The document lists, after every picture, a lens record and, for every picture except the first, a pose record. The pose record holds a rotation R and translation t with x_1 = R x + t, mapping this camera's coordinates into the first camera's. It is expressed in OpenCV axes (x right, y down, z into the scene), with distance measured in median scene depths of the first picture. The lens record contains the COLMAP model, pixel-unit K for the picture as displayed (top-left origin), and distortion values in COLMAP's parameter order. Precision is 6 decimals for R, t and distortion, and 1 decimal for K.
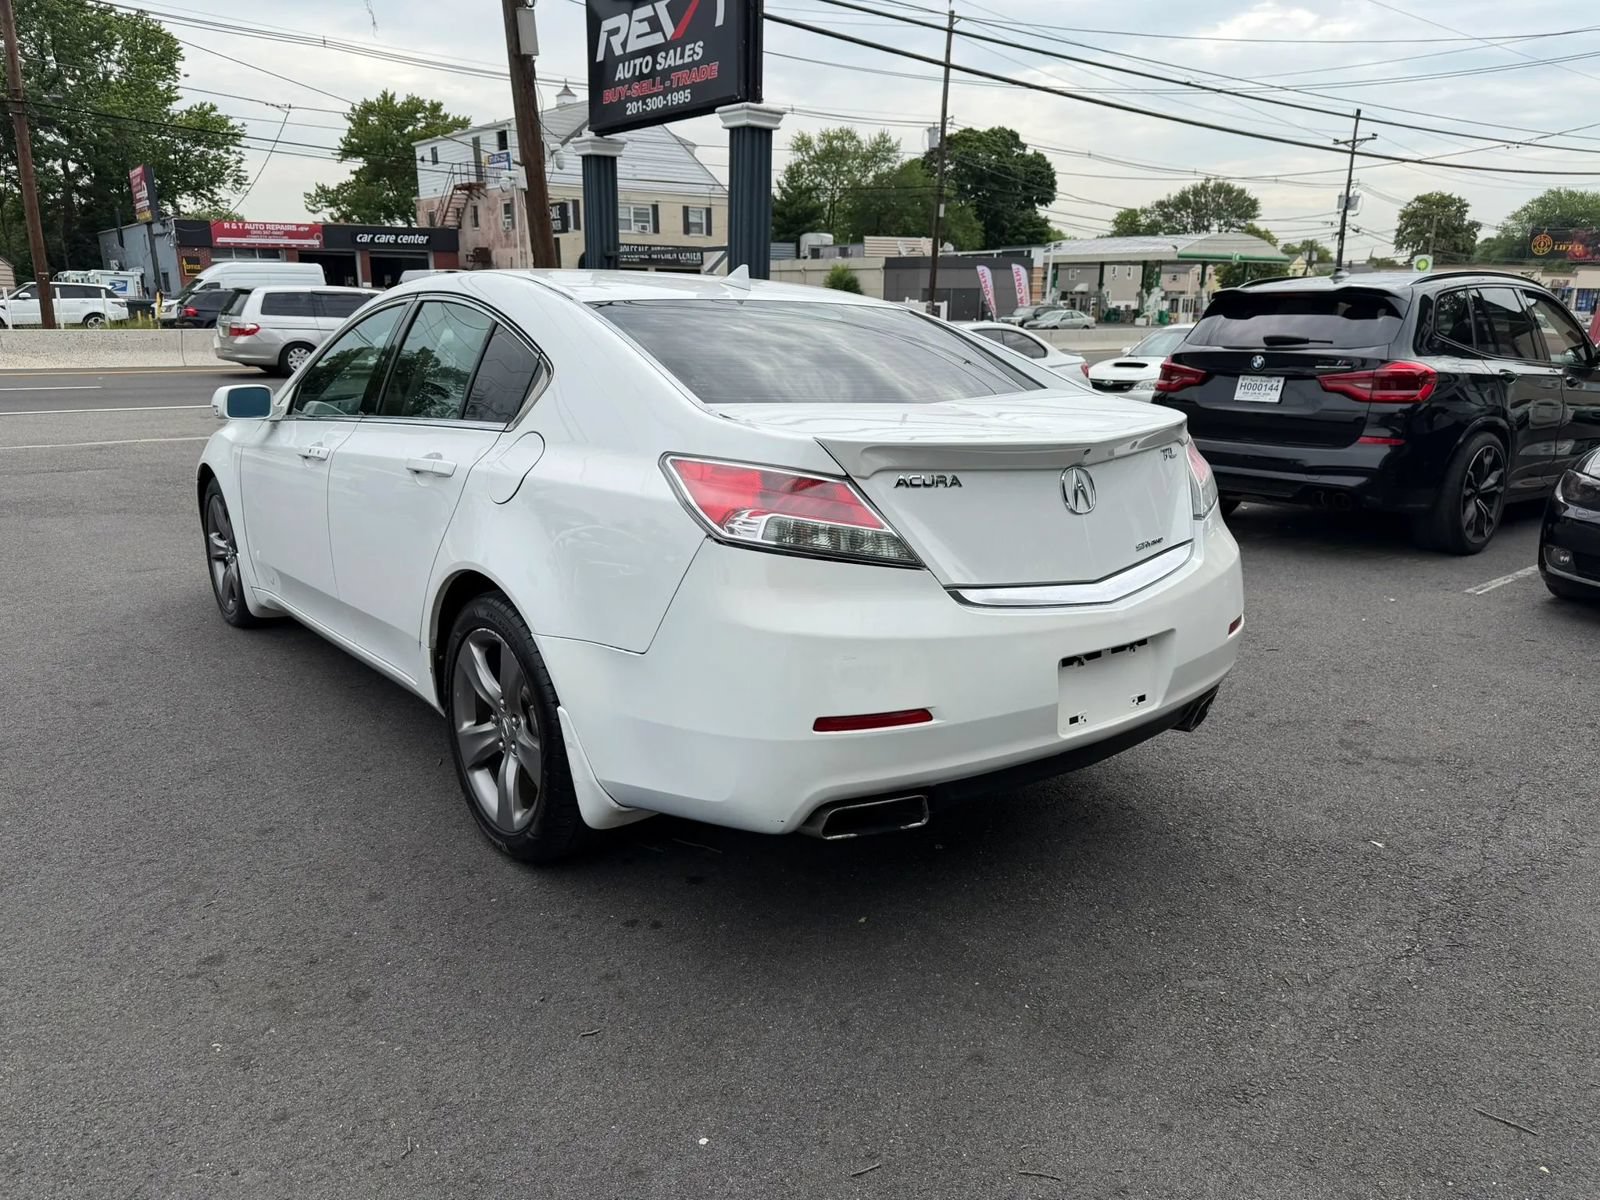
lens RADIAL K [[1113.8, 0, 798.2], [0, 1113.8, 606.0], [0, 0, 1]] dist [0.066573, -0.088052]
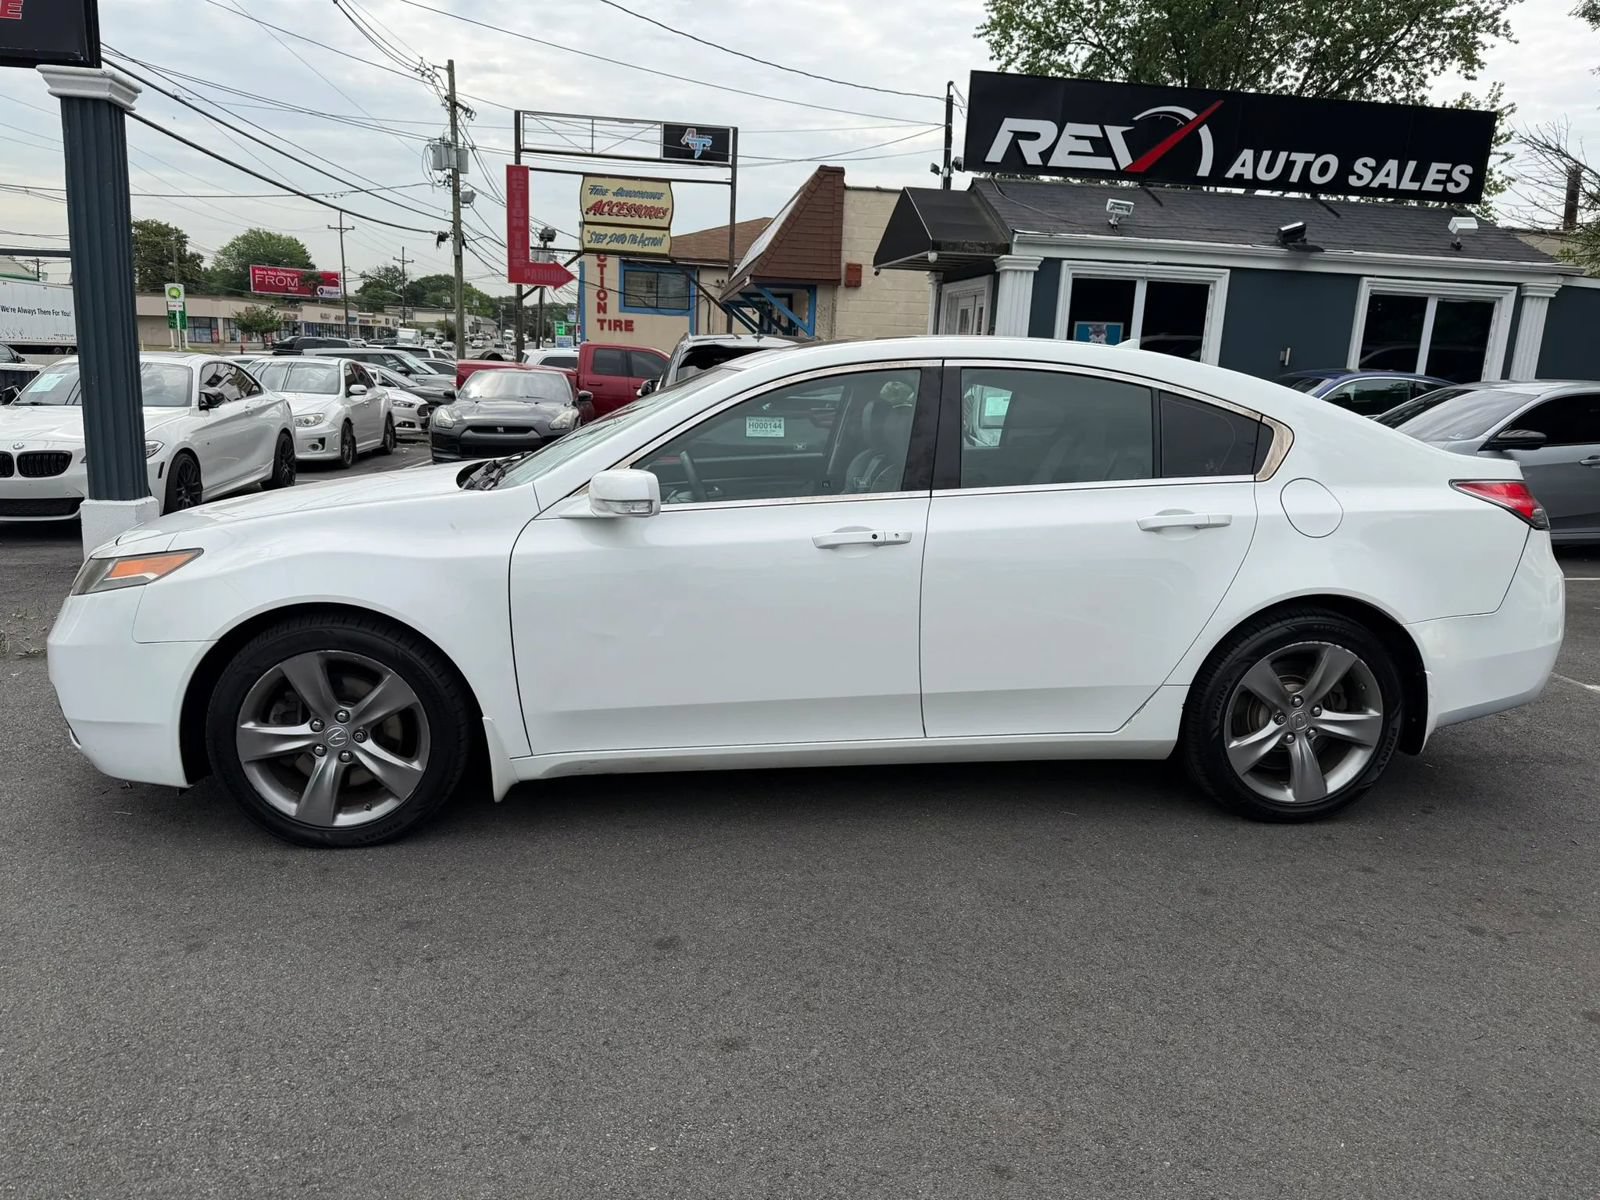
lens RADIAL K [[1121.9, 0, 800.8], [0, 1121.9, 608.3], [0, 0, 1]] dist [0.035950, -0.043362]
pose [[0.530950, -0.169744, 0.830228, -0.423734], [0.187624, 0.978964, 0.080164, -0.057871], [-0.826371, 0.113208, 0.551629, 0.205754]]
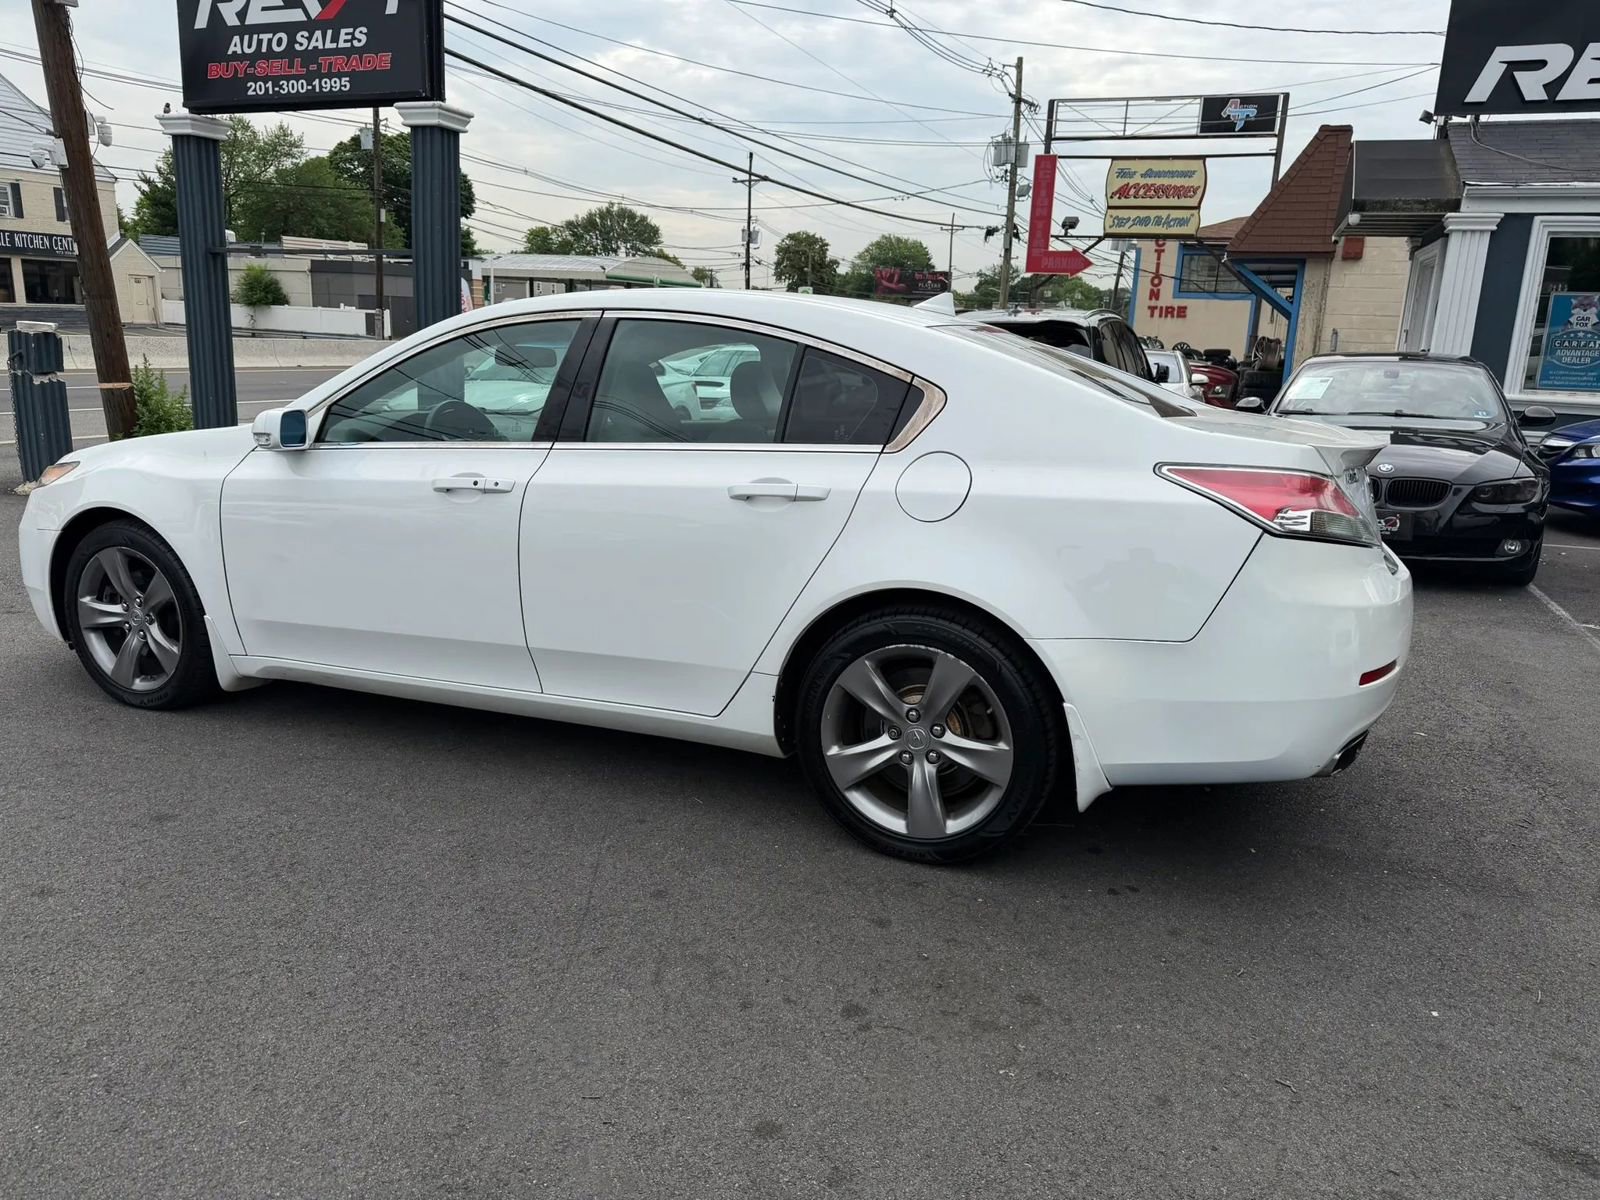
lens RADIAL K [[1124.5, 0, 800.0], [0, 1124.5, 600.0], [0, 0, 1]] dist [0.028483, -0.033597]
pose [[0.877521, -0.088515, 0.471298, -0.225363], [0.096908, 0.995272, 0.006487, -0.009601], [-0.469644, 0.039980, 0.881950, 0.038530]]
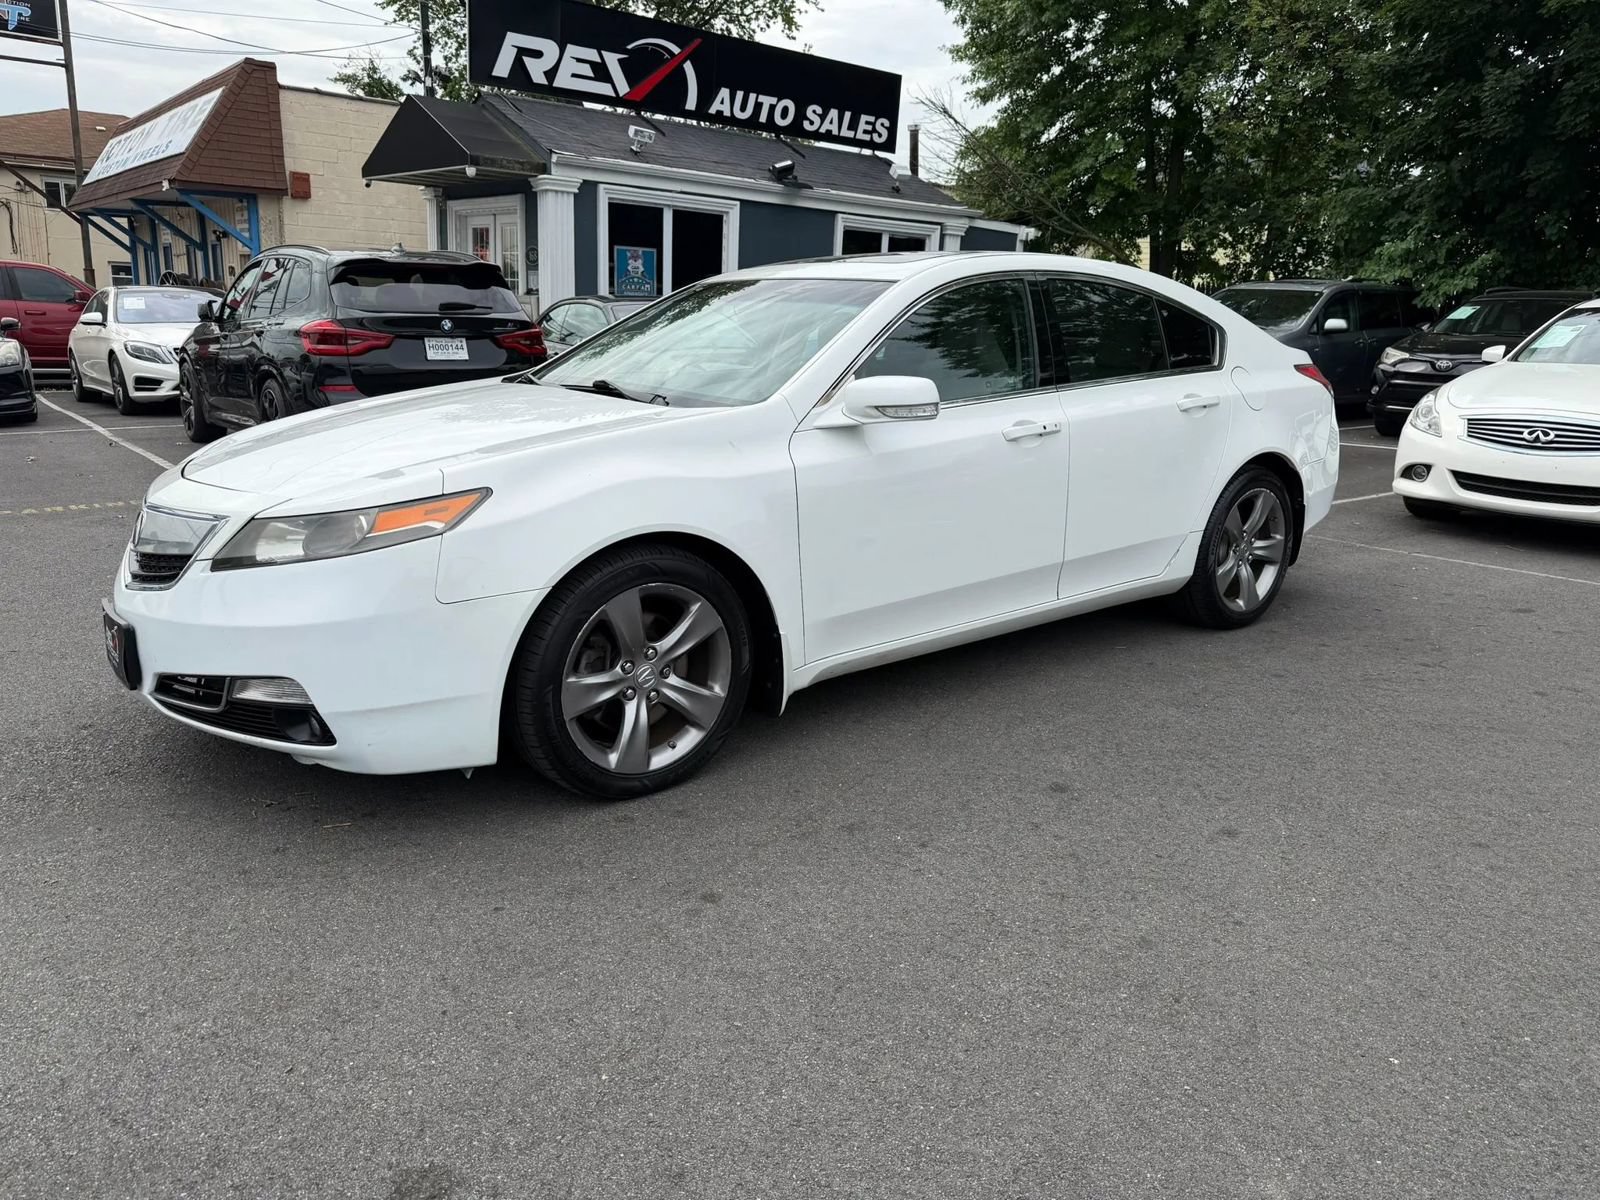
lens RADIAL K [[1116.9, 0, 800.0], [0, 1116.9, 600.0], [0, 0, 1]] dist [0.008709, -0.005007]
pose [[0.009530, -0.256412, 0.966521, -0.510074], [0.226004, 0.942106, 0.247706, -0.102321], [-0.974080, 0.216076, 0.066928, 0.420069]]
